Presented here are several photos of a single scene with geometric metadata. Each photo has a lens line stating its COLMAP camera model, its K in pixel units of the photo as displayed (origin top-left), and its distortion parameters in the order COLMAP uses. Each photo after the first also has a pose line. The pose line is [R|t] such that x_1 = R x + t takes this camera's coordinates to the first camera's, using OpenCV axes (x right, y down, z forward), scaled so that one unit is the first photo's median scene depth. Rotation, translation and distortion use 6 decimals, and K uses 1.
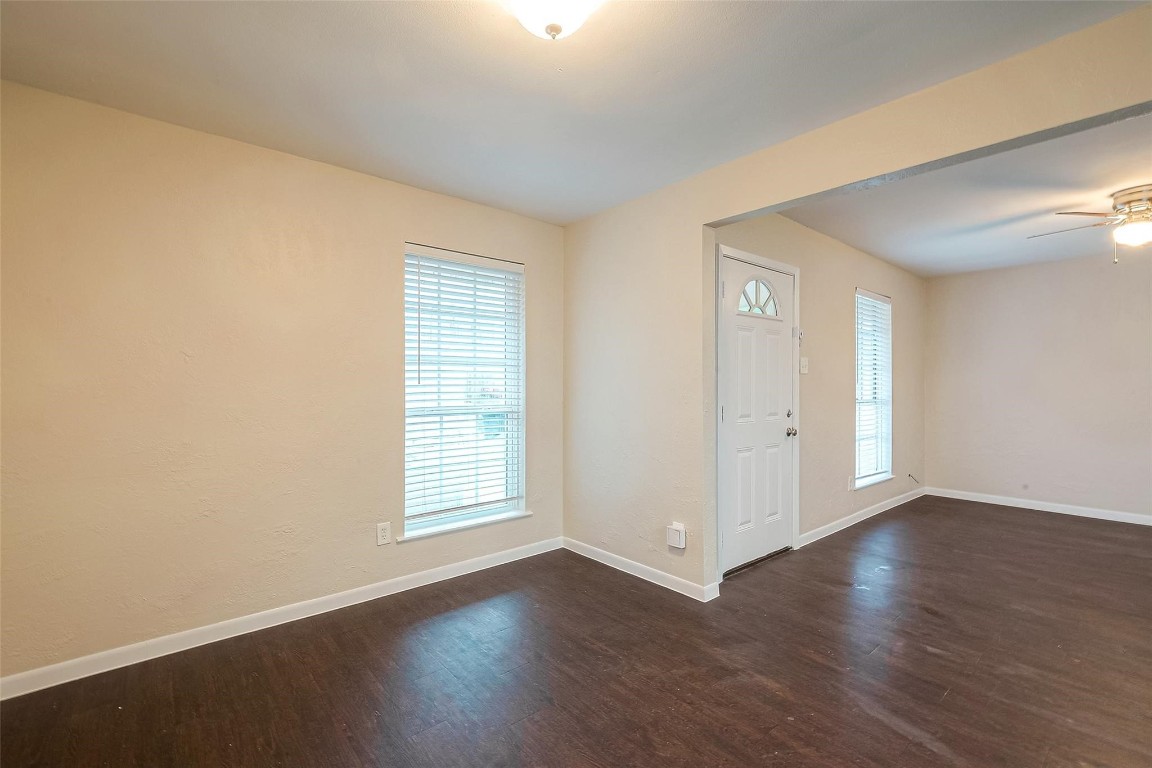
lens RADIAL K [[491.1, 0, 566.7], [0, 491.1, 380.9], [0, 0, 1]] dist [-0.001854, 0.000319]
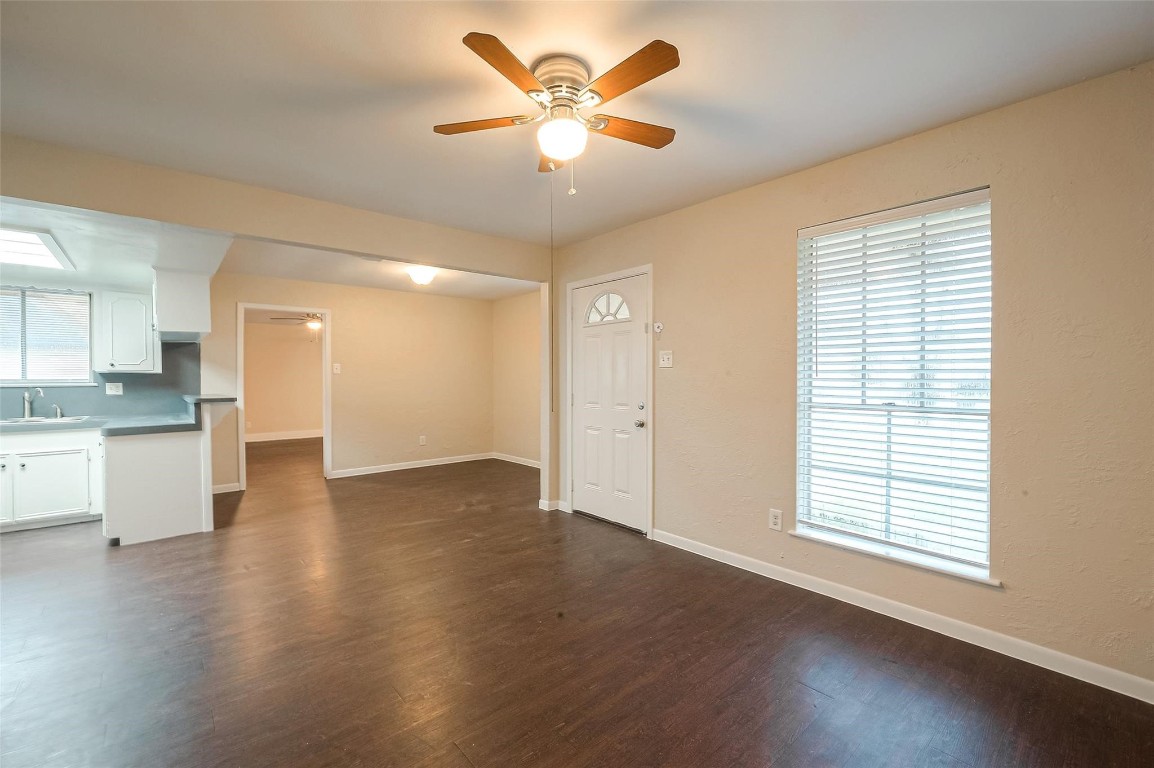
lens RADIAL K [[492.0, 0, 587.2], [0, 492.0, 376.9], [0, 0, 1]] dist [-0.001854, 0.000319]
pose [[0.038980, -0.005424, -0.999225, 1.652131], [0.007642, 0.999958, -0.005130, 0.009173], [0.999211, -0.007436, 0.039020, 0.920879]]
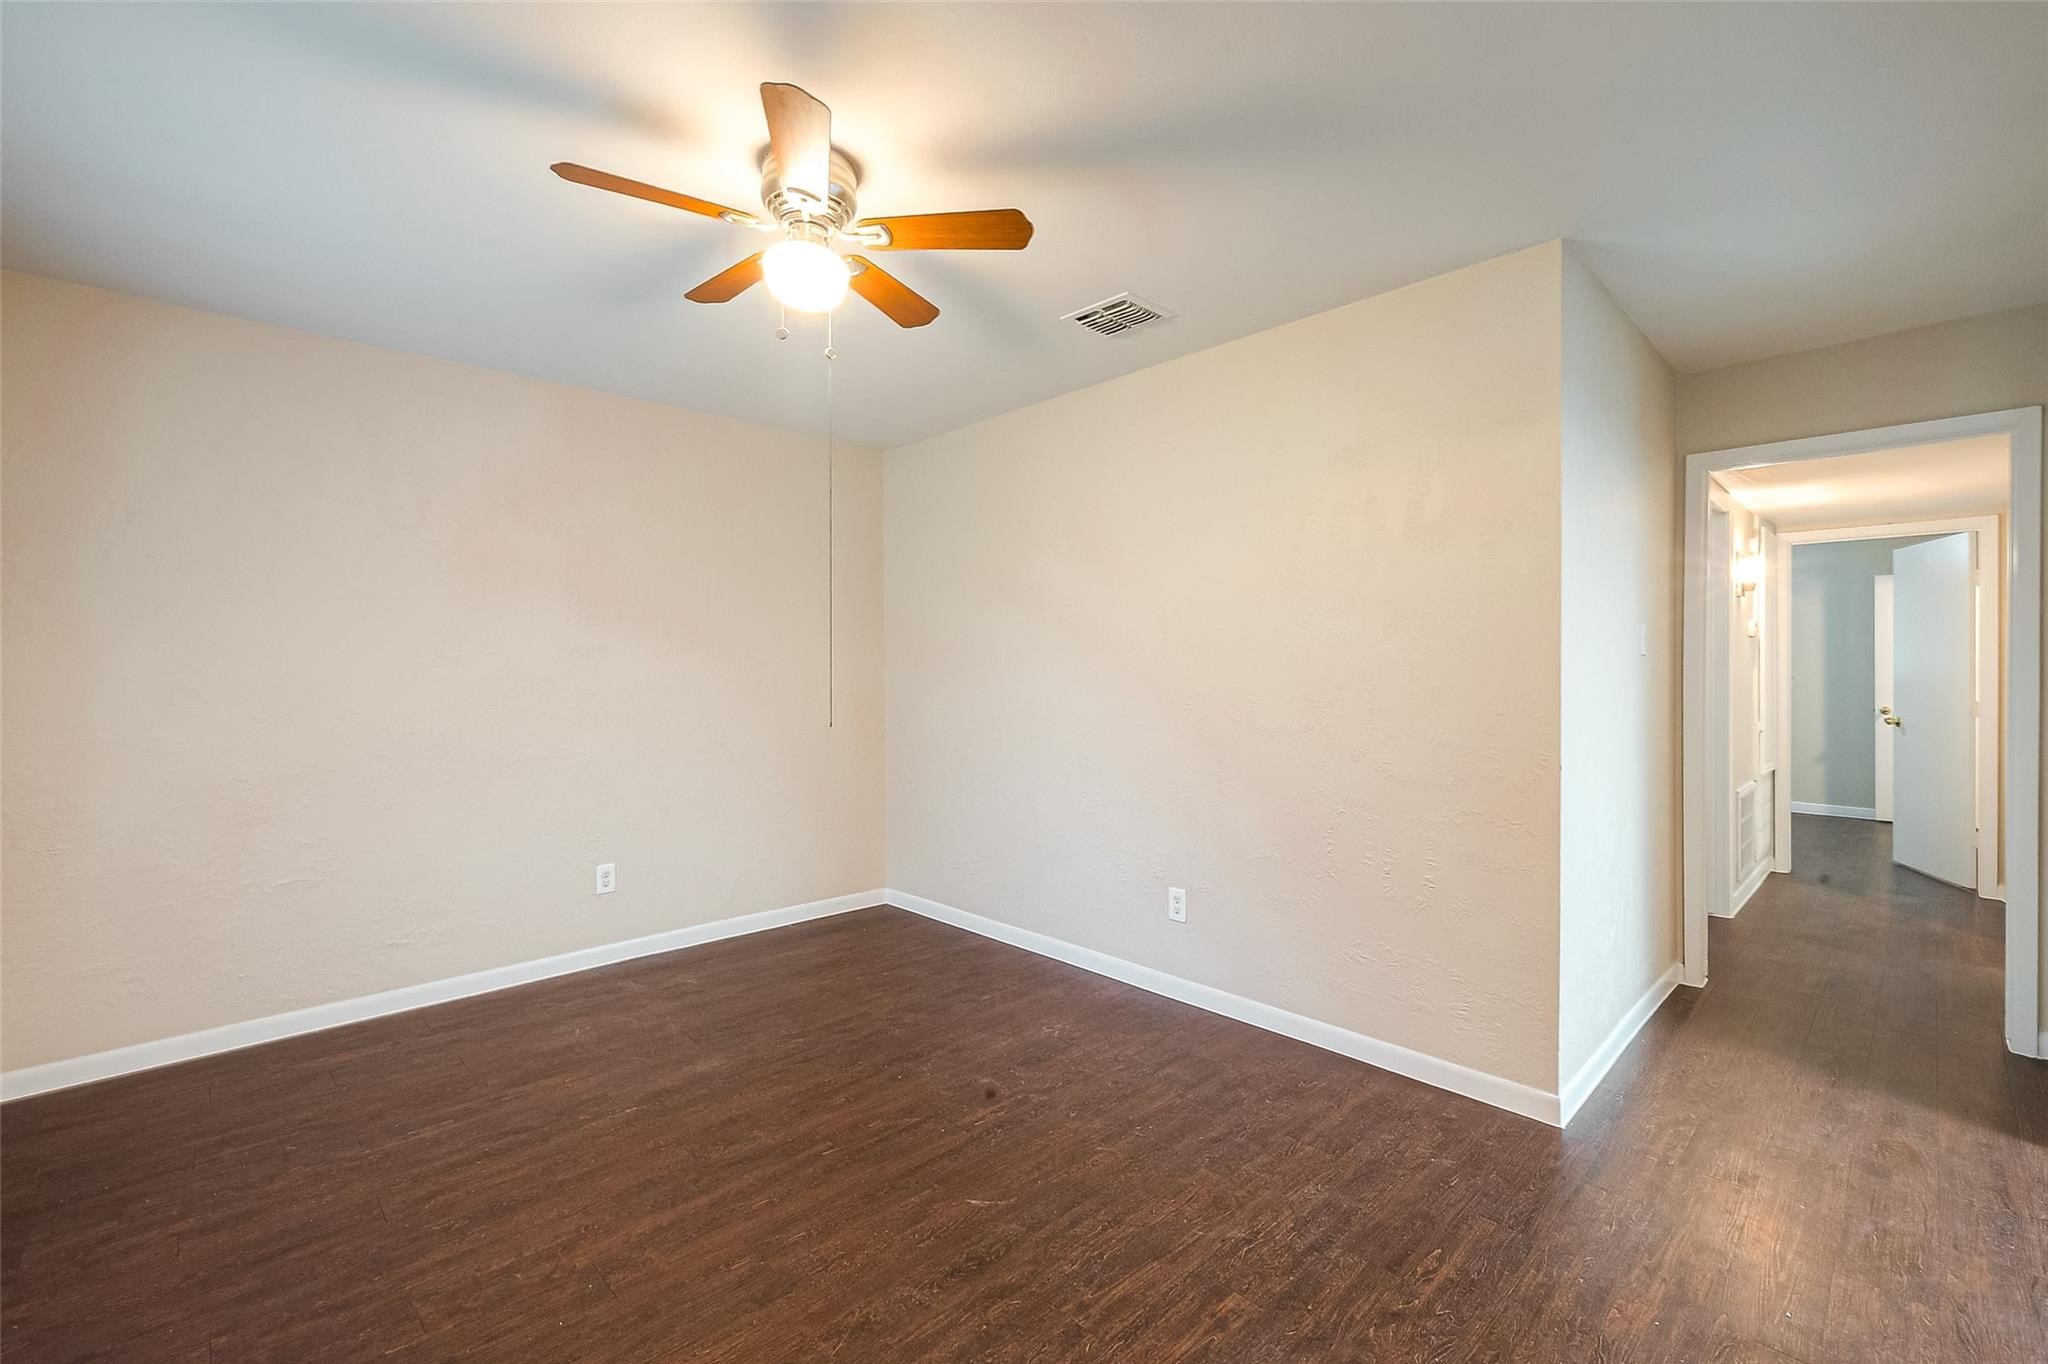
lens RADIAL K [[873.1, 0, 1029.7], [0, 873.1, 671.8], [0, 0, 1]] dist [-0.001854, 0.000319]
pose [[-0.082465, -0.004633, 0.996583, 0.423489], [-0.002335, 0.999987, 0.004456, 0.001816], [-0.996591, -0.001959, -0.082475, 0.809586]]
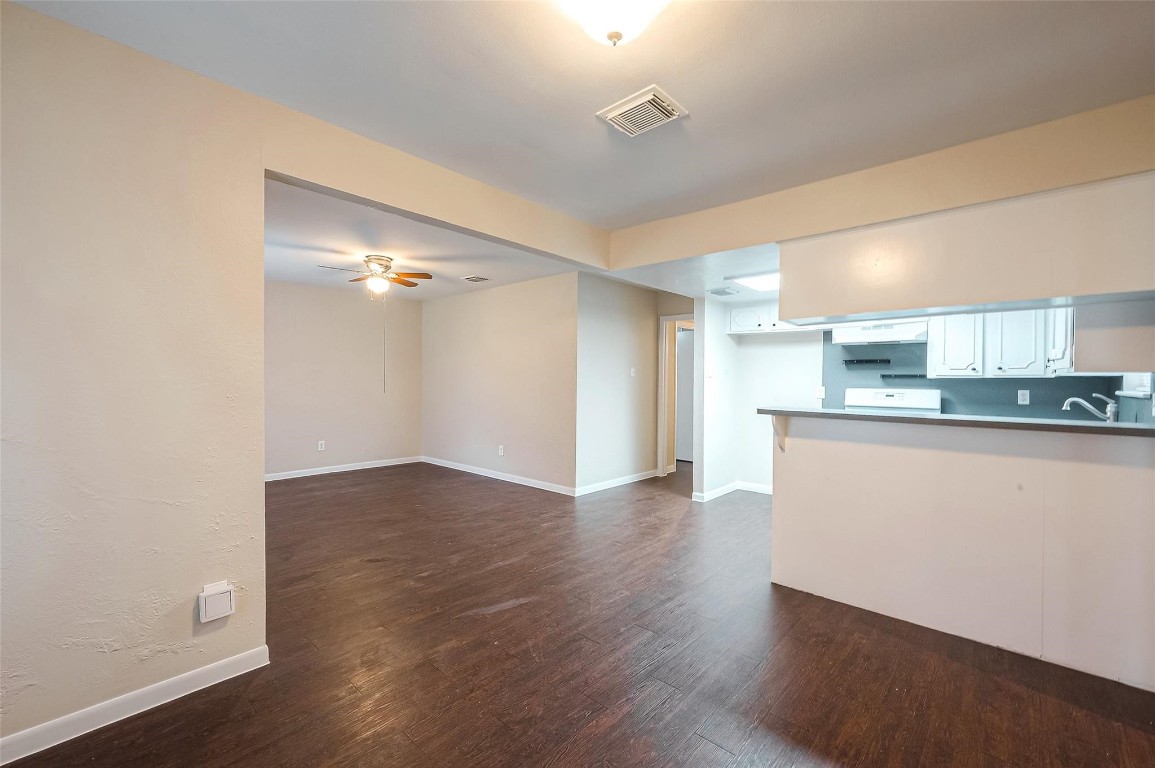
lens RADIAL K [[492.4, 0, 577.3], [0, 492.4, 381.9], [0, 0, 1]] dist [-0.001854, 0.000319]
pose [[-0.132204, -0.008187, 0.991189, -0.452880], [-0.013499, 0.999888, 0.006459, -0.000852], [-0.991131, -0.012526, -0.132299, 0.525910]]
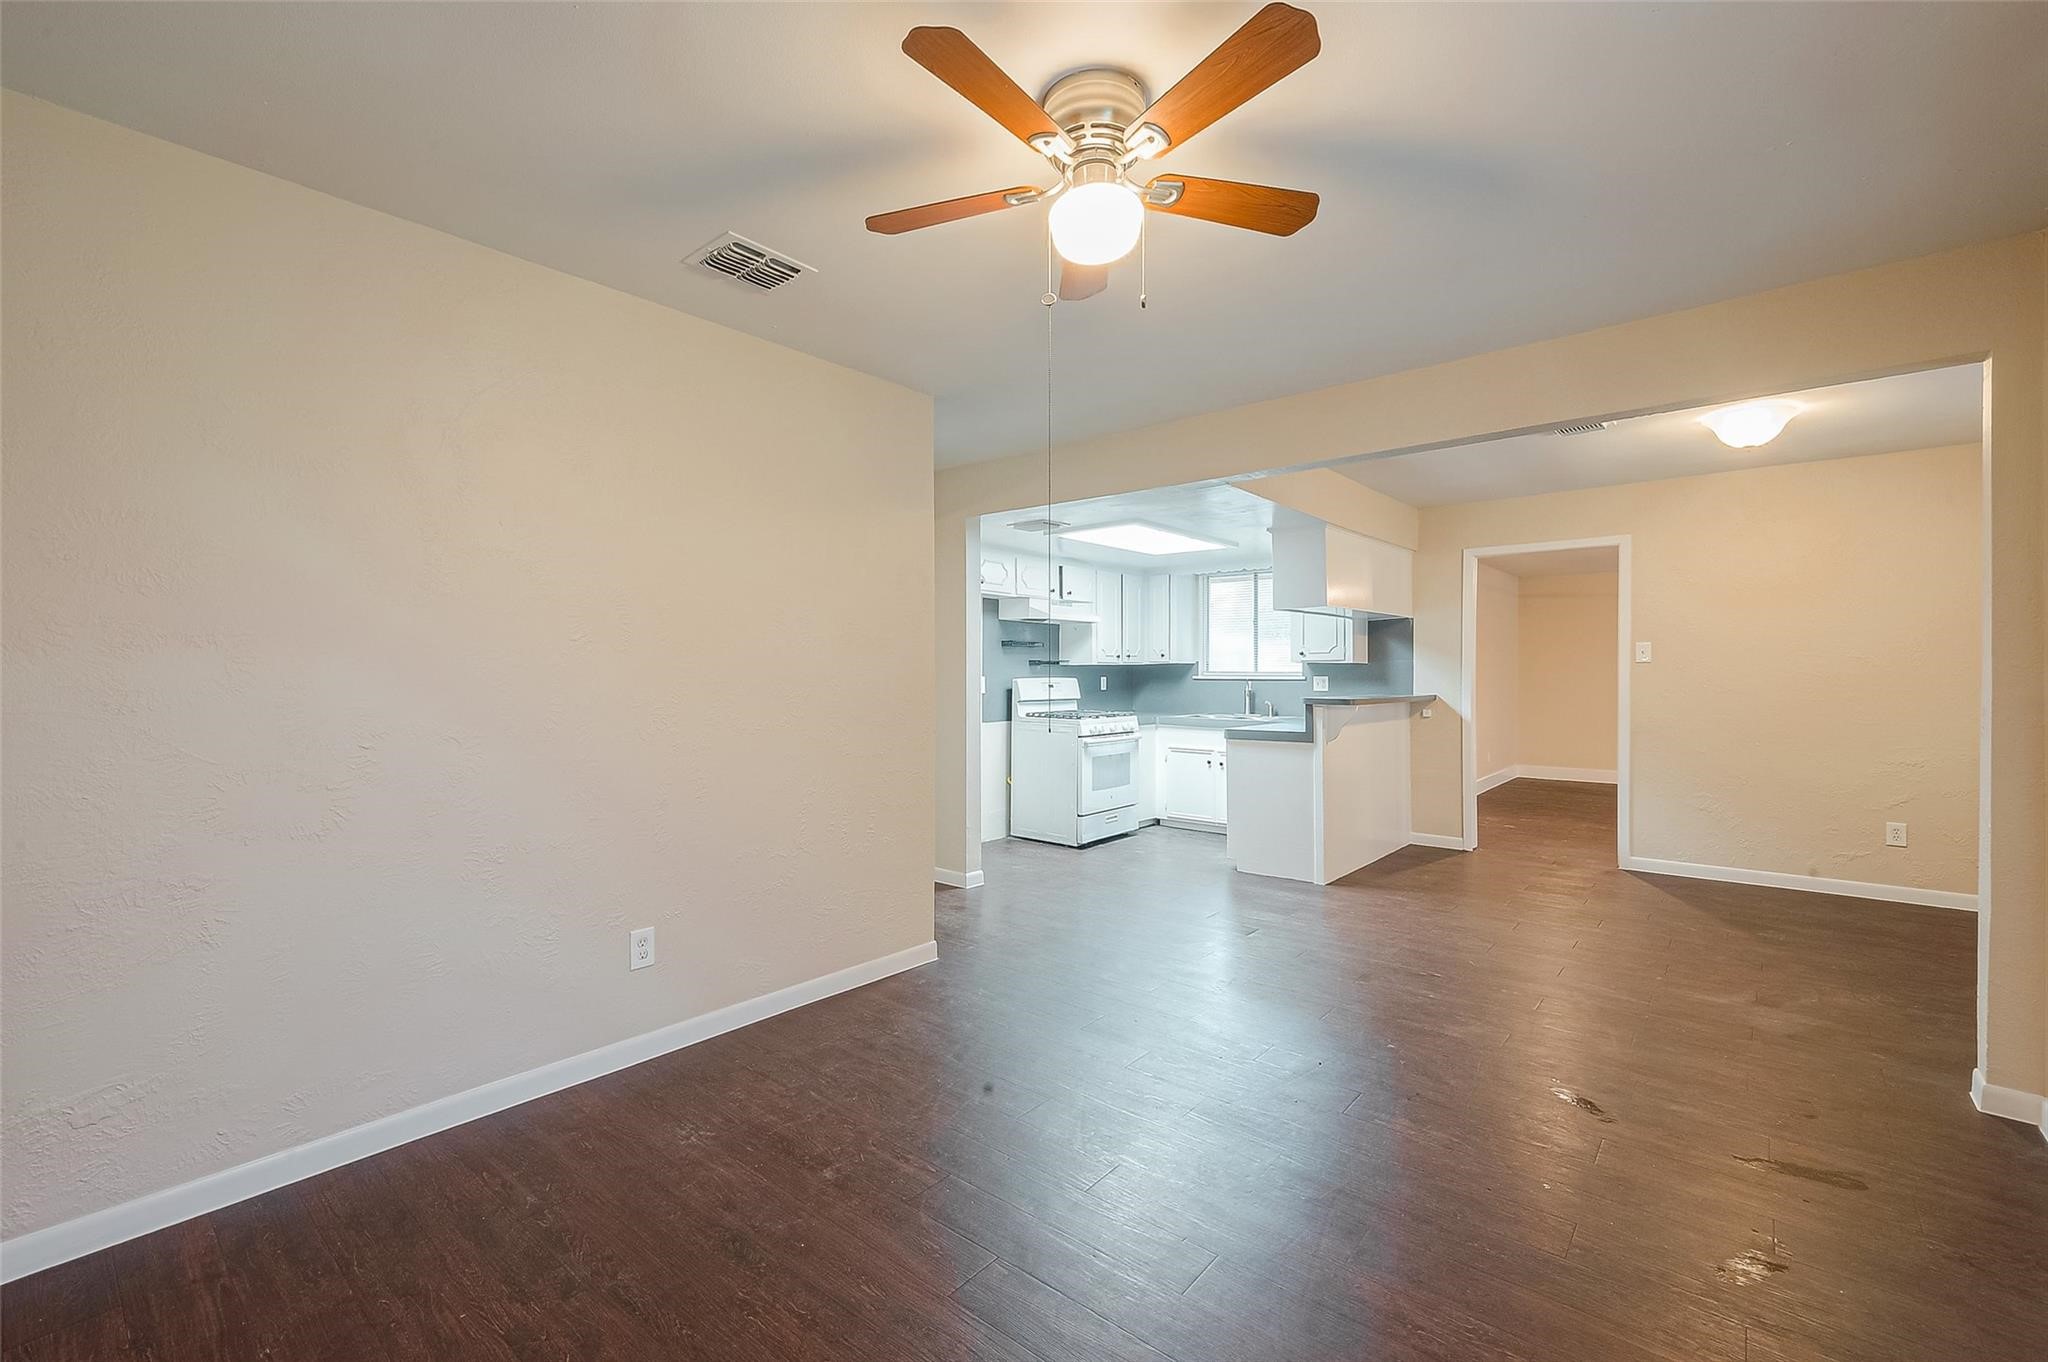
lens RADIAL K [[873.1, 0, 1005.0], [0, 873.1, 673.2], [0, 0, 1]] dist [-0.001854, 0.000319]
pose [[-0.985732, -0.004048, -0.168273, 1.213996], [-0.003892, 0.999992, -0.001257, 0.007618], [0.168276, -0.000584, -0.985740, 1.453644]]
